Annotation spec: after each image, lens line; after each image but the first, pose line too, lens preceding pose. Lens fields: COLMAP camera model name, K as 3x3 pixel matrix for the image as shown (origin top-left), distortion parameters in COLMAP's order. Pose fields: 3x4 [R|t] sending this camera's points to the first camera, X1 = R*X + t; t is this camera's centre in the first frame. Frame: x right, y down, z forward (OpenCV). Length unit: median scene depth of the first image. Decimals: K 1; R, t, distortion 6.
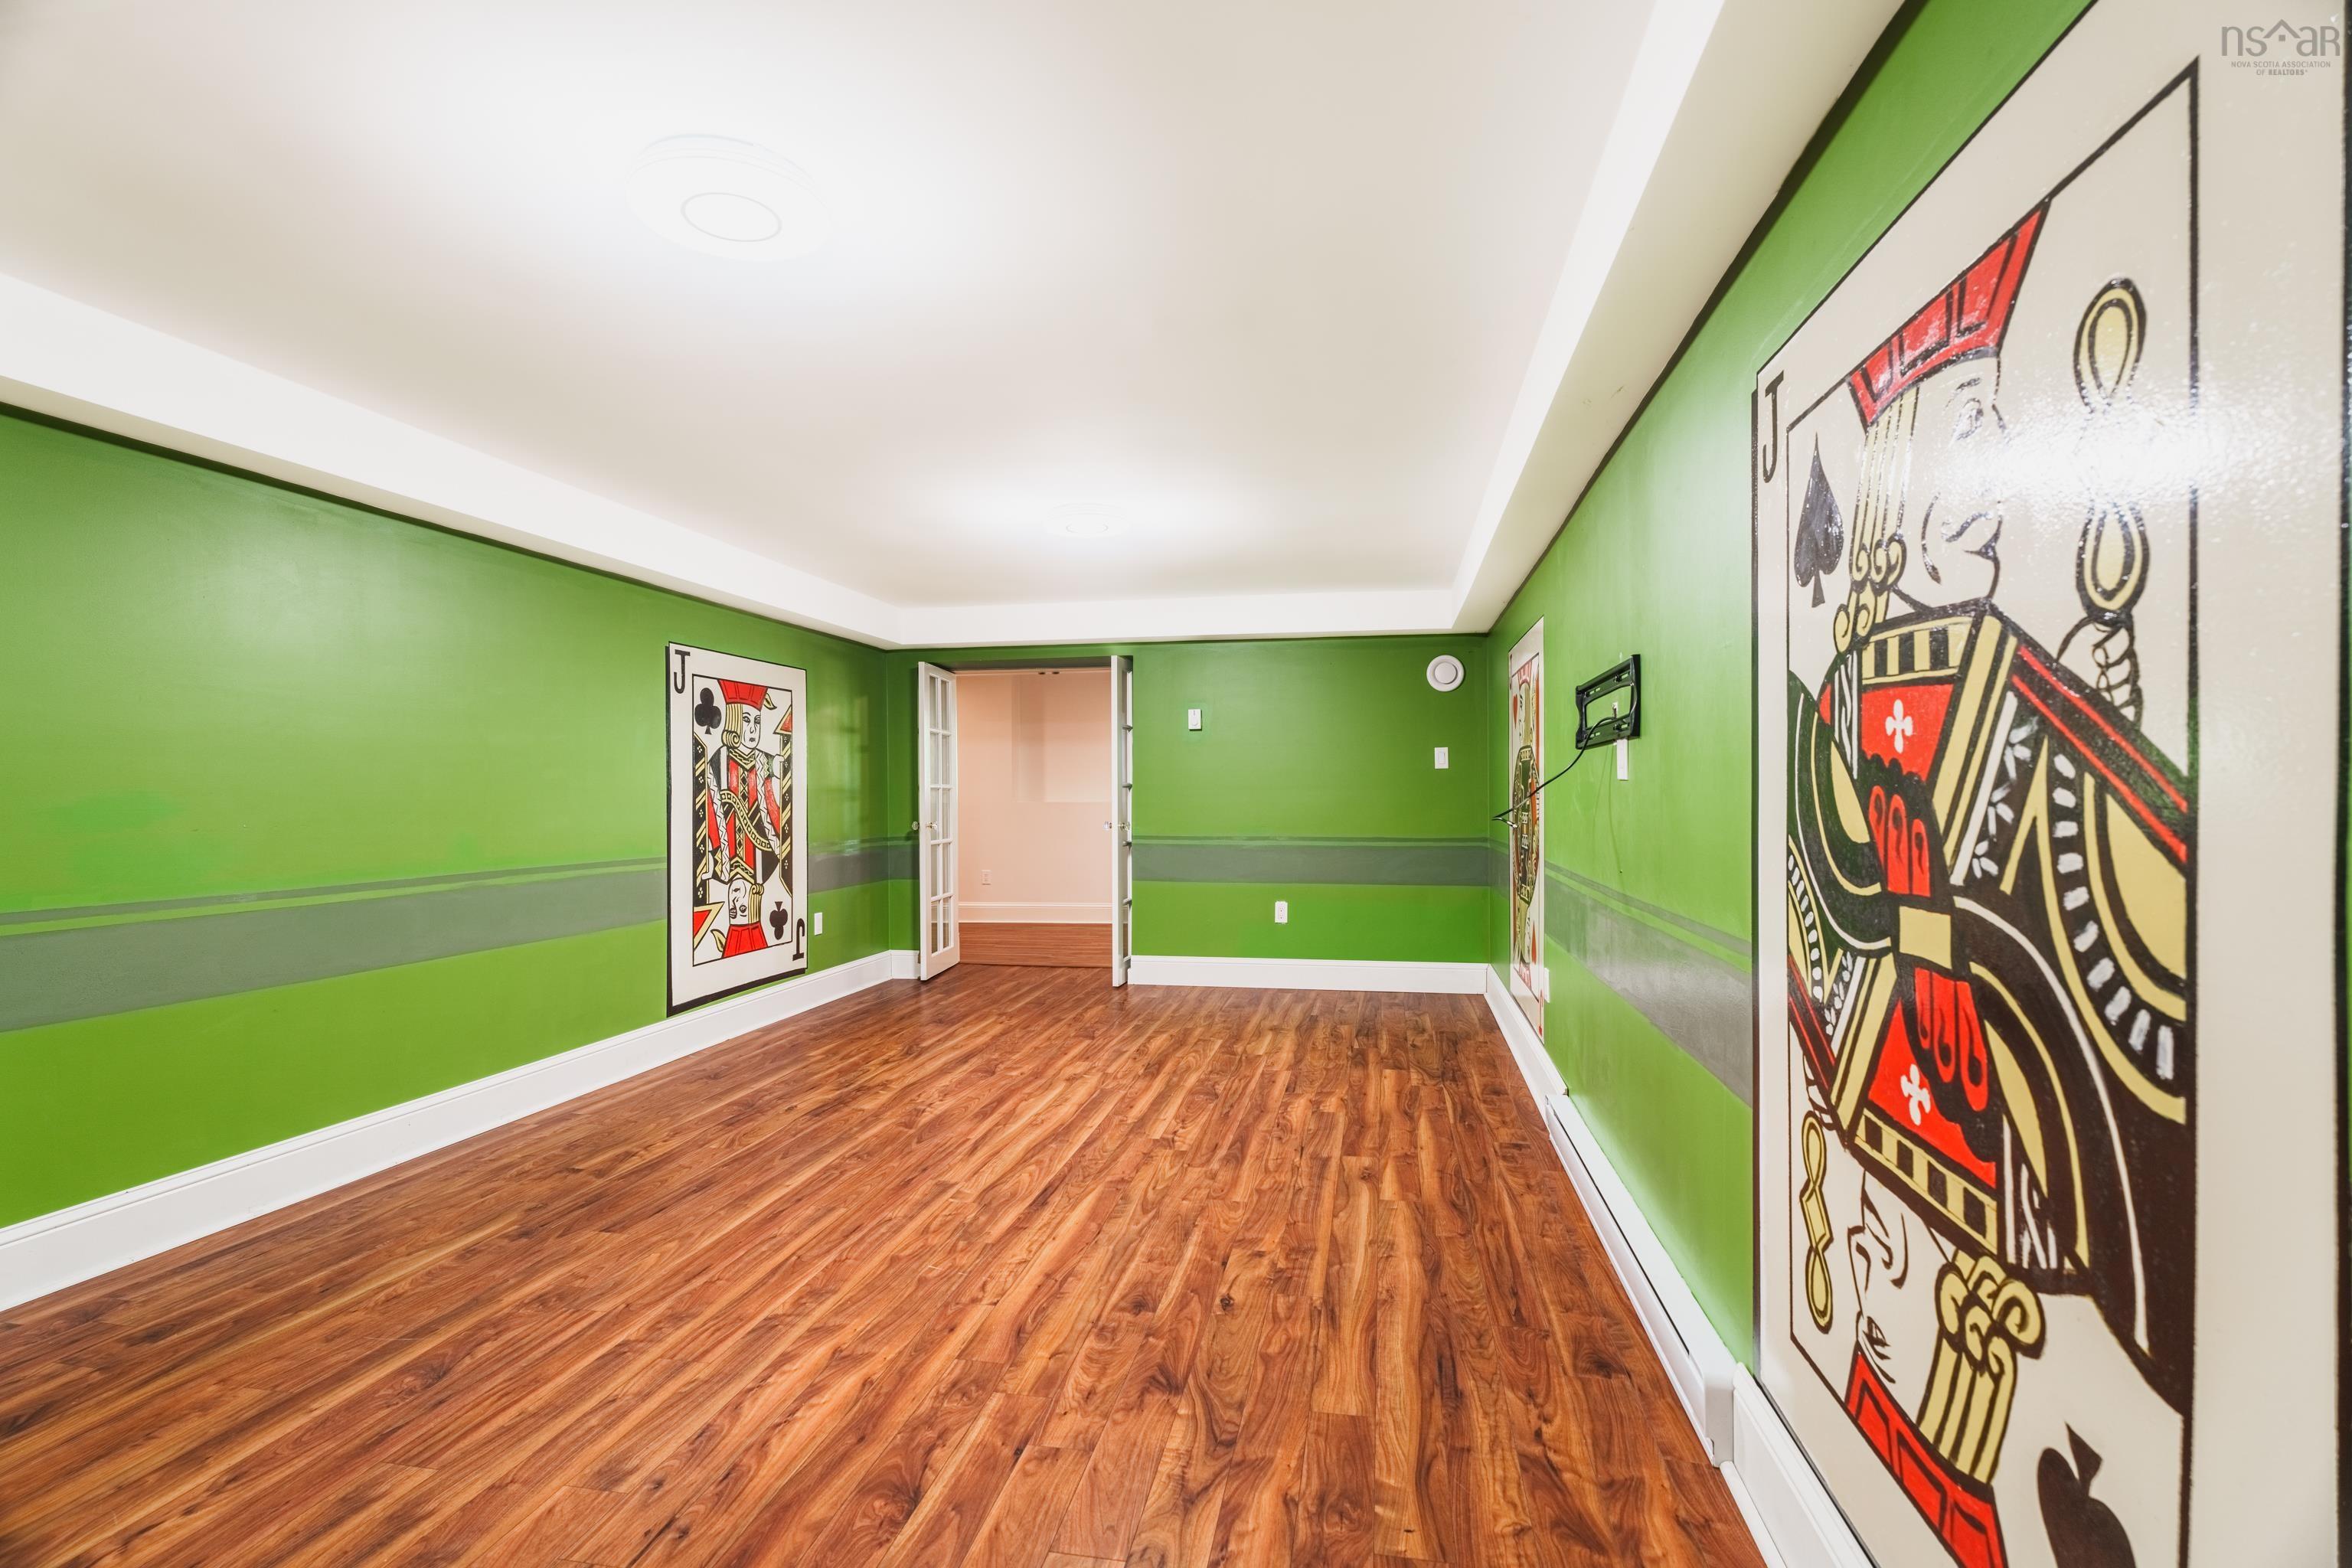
lens RADIAL K [[1059.8, 0, 1187.6], [0, 1059.8, 793.7], [0, 0, 1]] dist [0.000516, 0.000191]
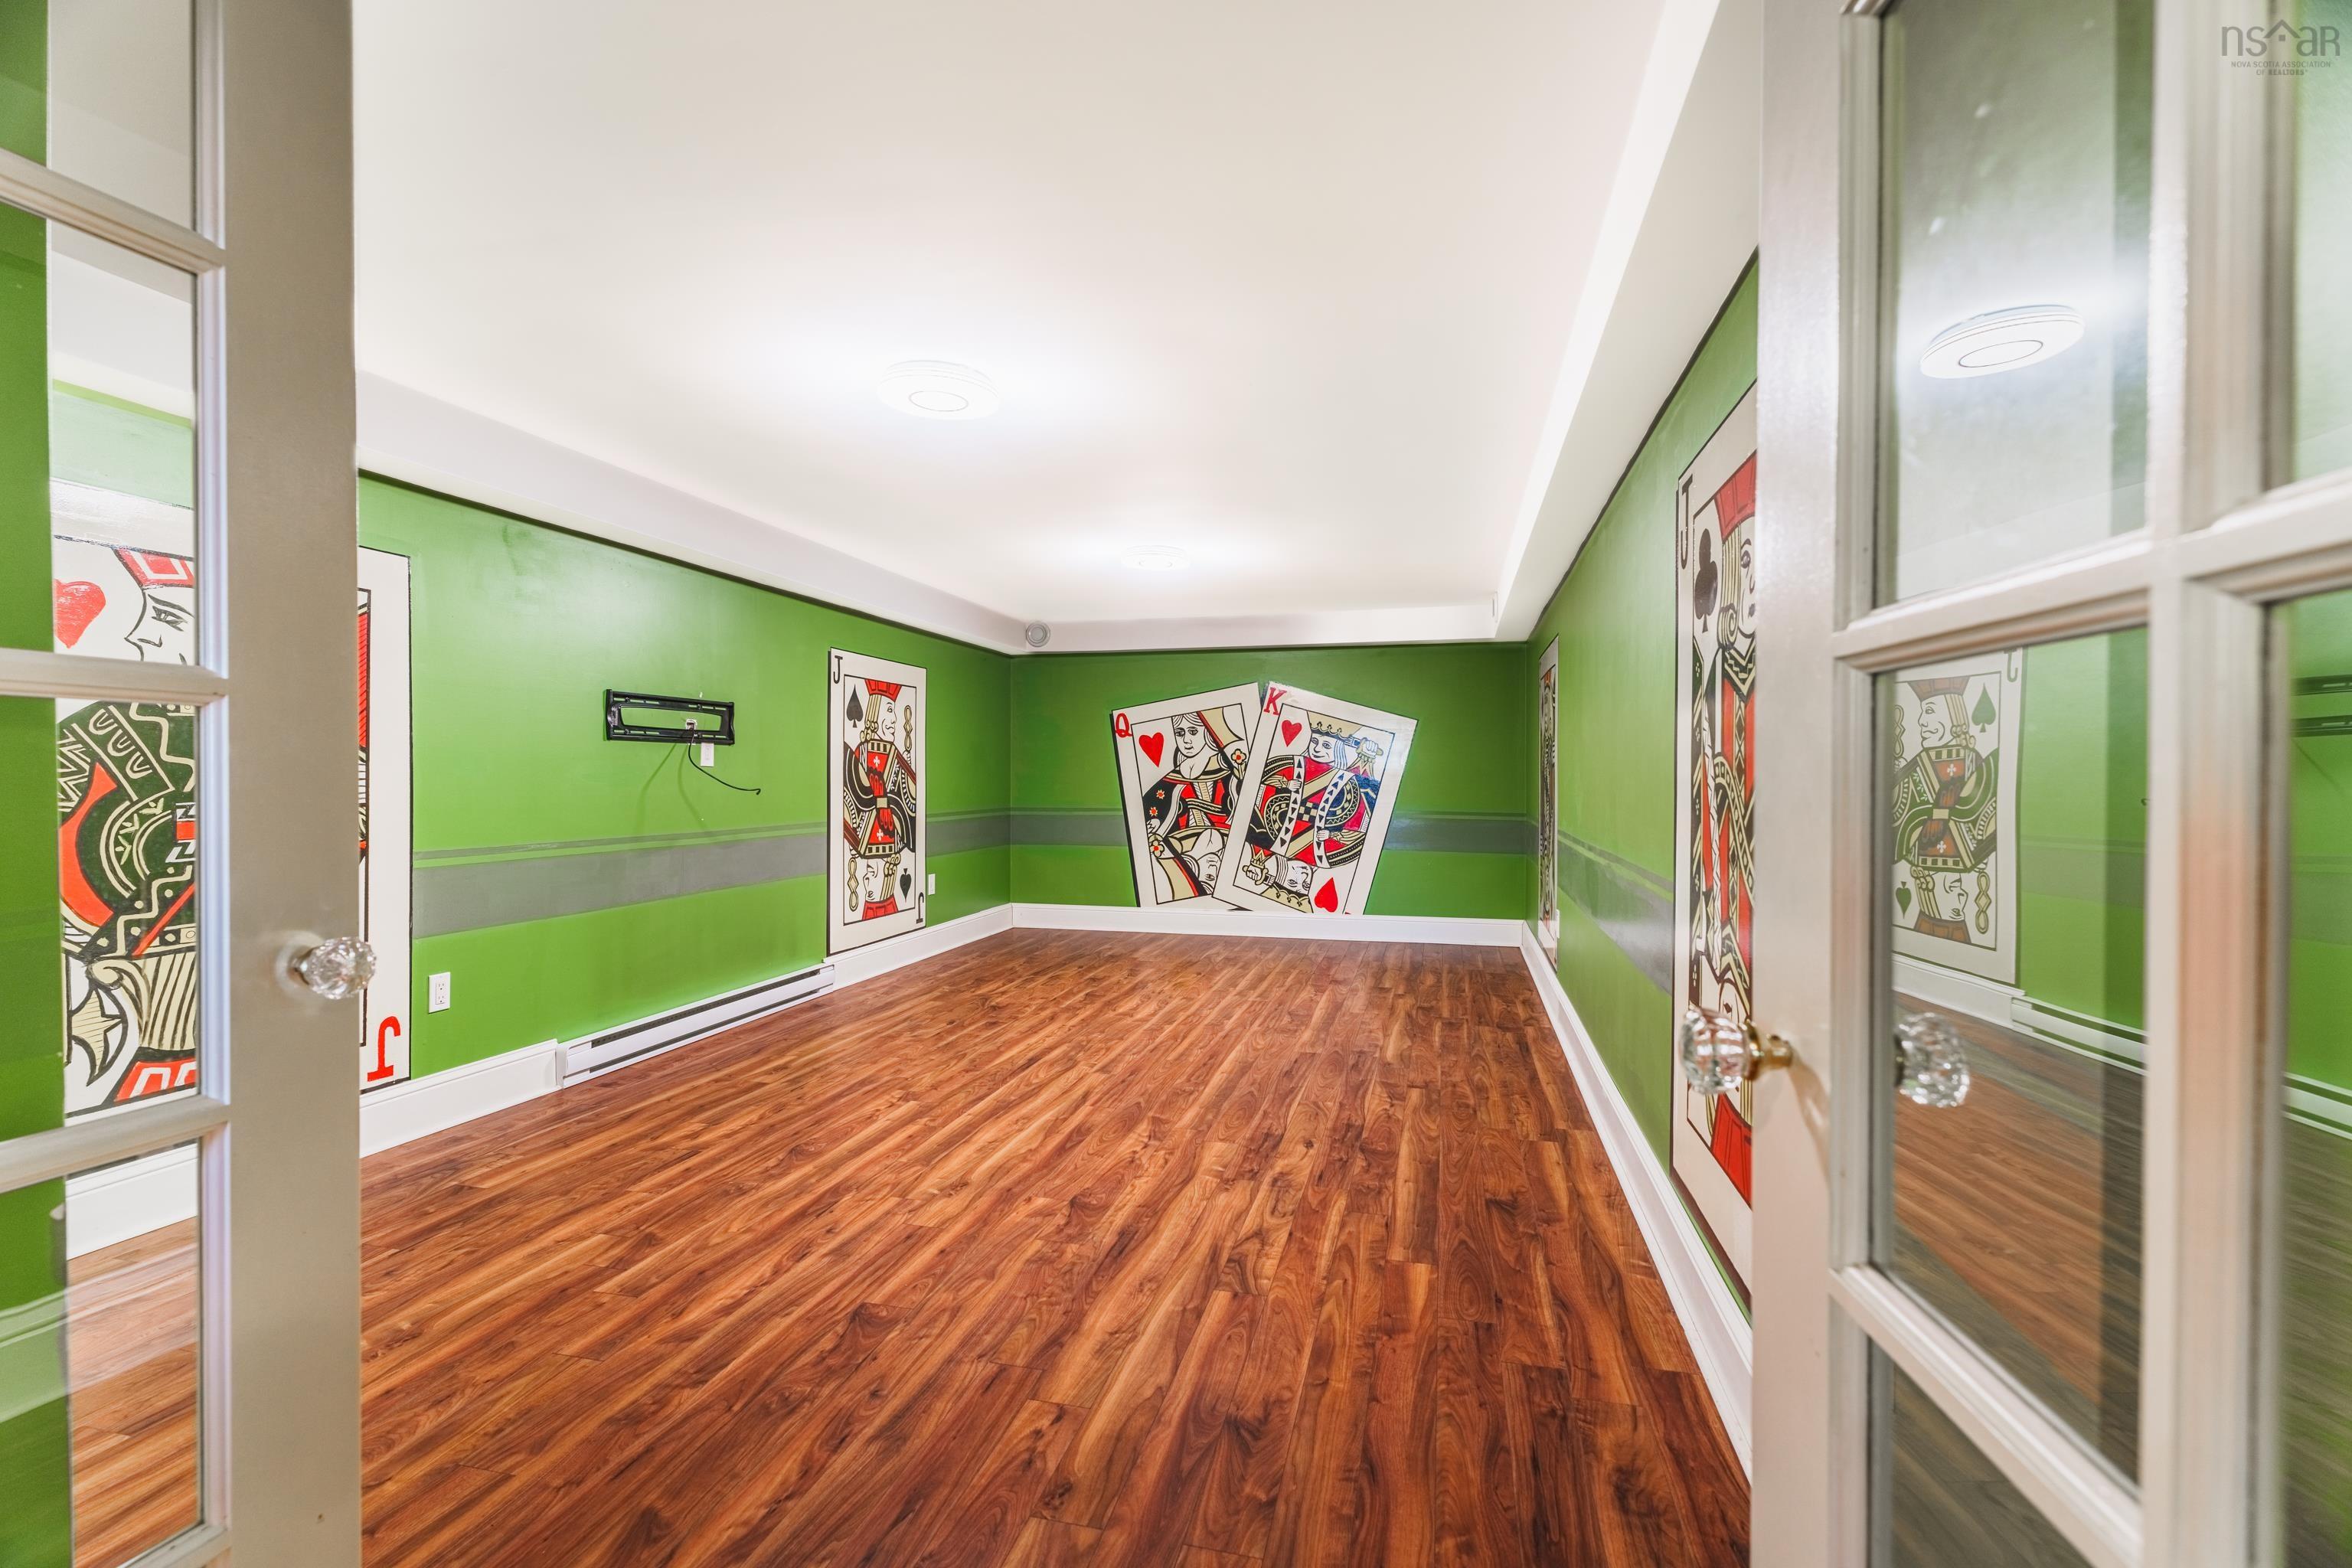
lens RADIAL K [[1059.8, 0, 1169.8], [0, 1059.8, 786.8], [0, 0, 1]] dist [0.000516, 0.000191]
pose [[-0.997481, 0.002632, 0.070878, -0.346475], [0.003088, 0.999975, 0.006321, 0.008893], [-0.070860, 0.006524, -0.997465, 1.966203]]
